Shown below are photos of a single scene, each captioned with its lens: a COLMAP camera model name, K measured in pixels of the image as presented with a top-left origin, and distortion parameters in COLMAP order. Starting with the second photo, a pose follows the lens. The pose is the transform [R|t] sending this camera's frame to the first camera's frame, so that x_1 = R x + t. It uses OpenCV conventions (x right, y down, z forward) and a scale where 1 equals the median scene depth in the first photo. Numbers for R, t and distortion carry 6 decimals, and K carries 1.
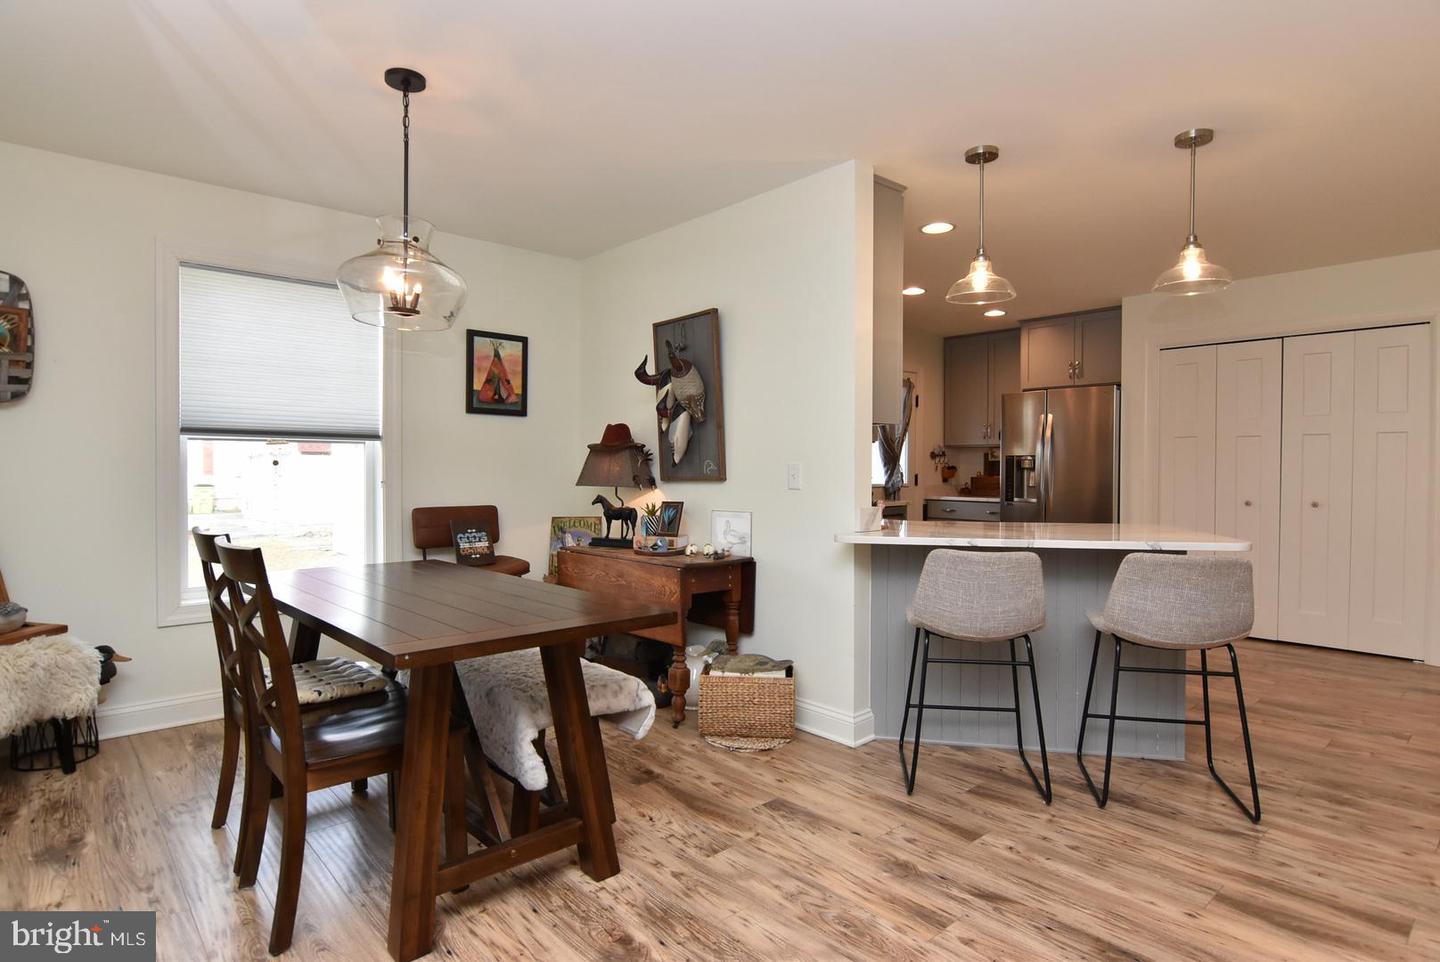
lens RADIAL K [[765.4, 0, 723.8], [0, 765.4, 481.1], [0, 0, 1]] dist [0.008084, -0.022625]
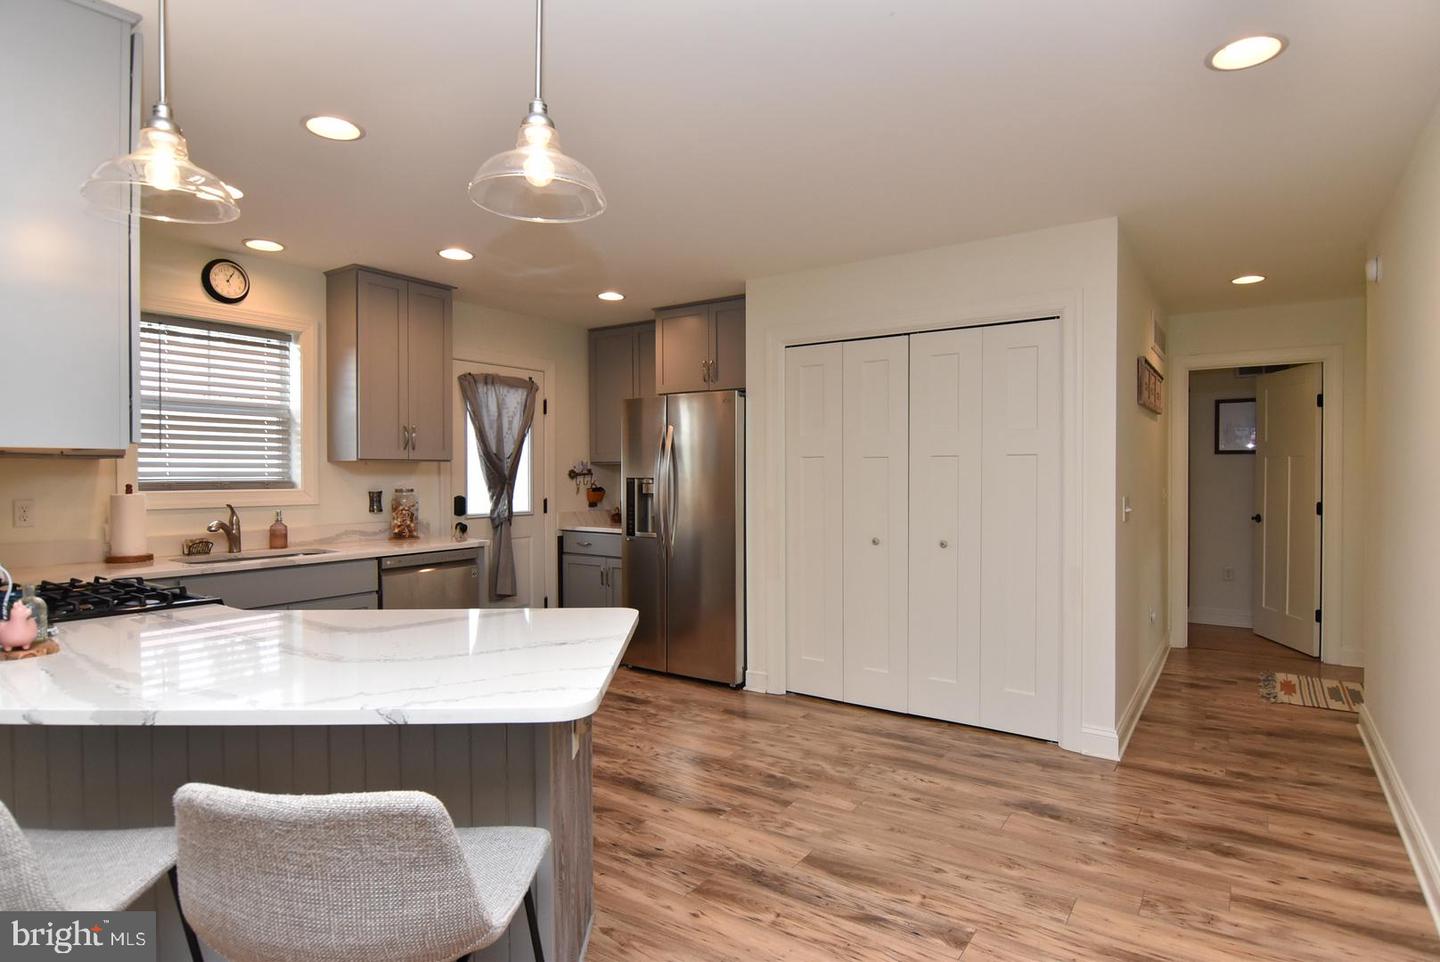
lens RADIAL K [[765.4, 0, 723.8], [0, 765.4, 481.1], [0, 0, 1]] dist [0.008084, -0.022625]
pose [[0.973605, -0.006209, 0.228157, 0.514816], [0.007262, 0.999966, -0.003778, -0.046941], [-0.228125, 0.005335, 0.973617, 0.379902]]
